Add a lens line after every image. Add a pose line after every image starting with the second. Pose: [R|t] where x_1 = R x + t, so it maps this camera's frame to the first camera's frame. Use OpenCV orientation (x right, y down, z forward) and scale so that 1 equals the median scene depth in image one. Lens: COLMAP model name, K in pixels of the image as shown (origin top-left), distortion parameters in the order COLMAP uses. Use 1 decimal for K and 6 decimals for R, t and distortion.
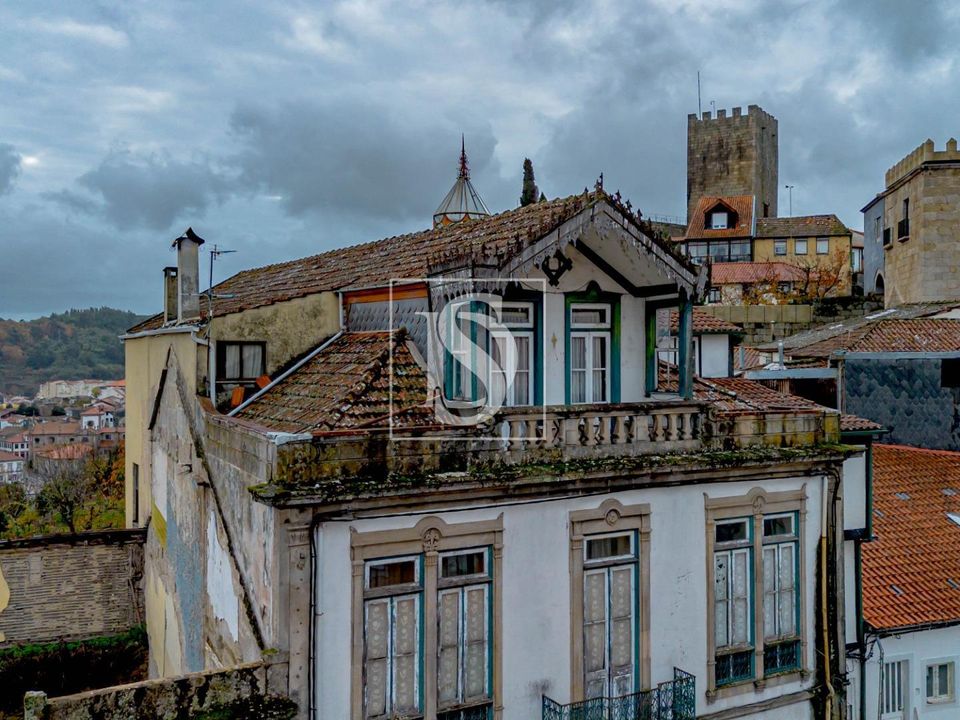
lens RADIAL K [[912.0, 0, 480.0], [0, 912.0, 360.0], [0, 0, 1]] dist [0.152133, -0.342781]
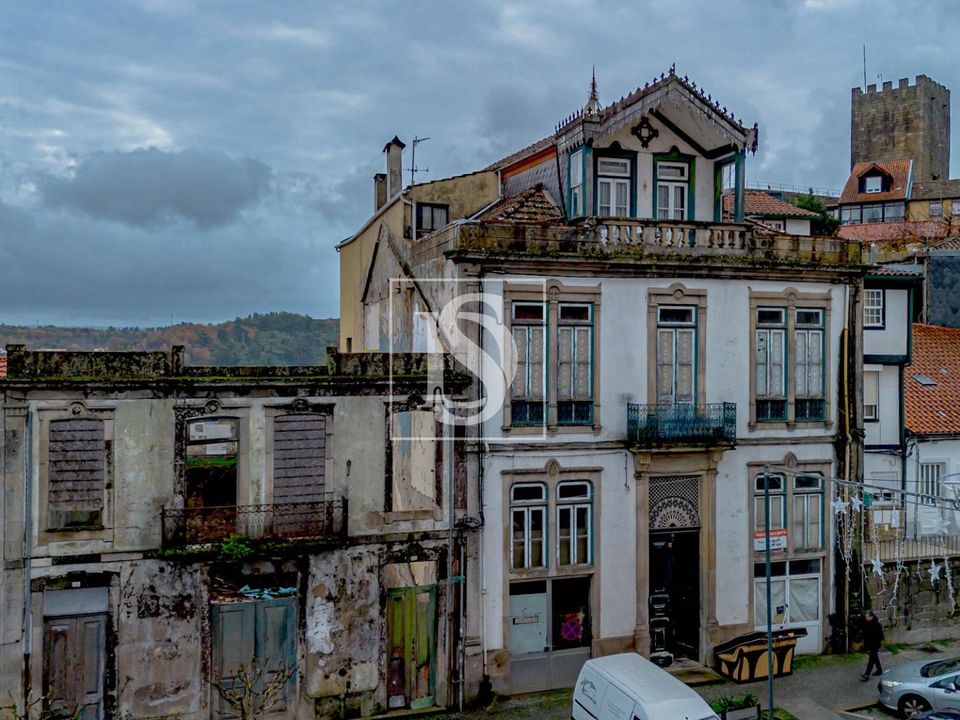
lens RADIAL K [[923.6, 0, 480.0], [0, 923.6, 360.0], [0, 0, 1]] dist [0.042701, -0.027528]
pose [[0.984156, 0.005219, -0.177229, 0.085320], [-0.005582, 0.999983, -0.001547, 0.255779], [0.177218, 0.002512, 0.984168, -0.481244]]
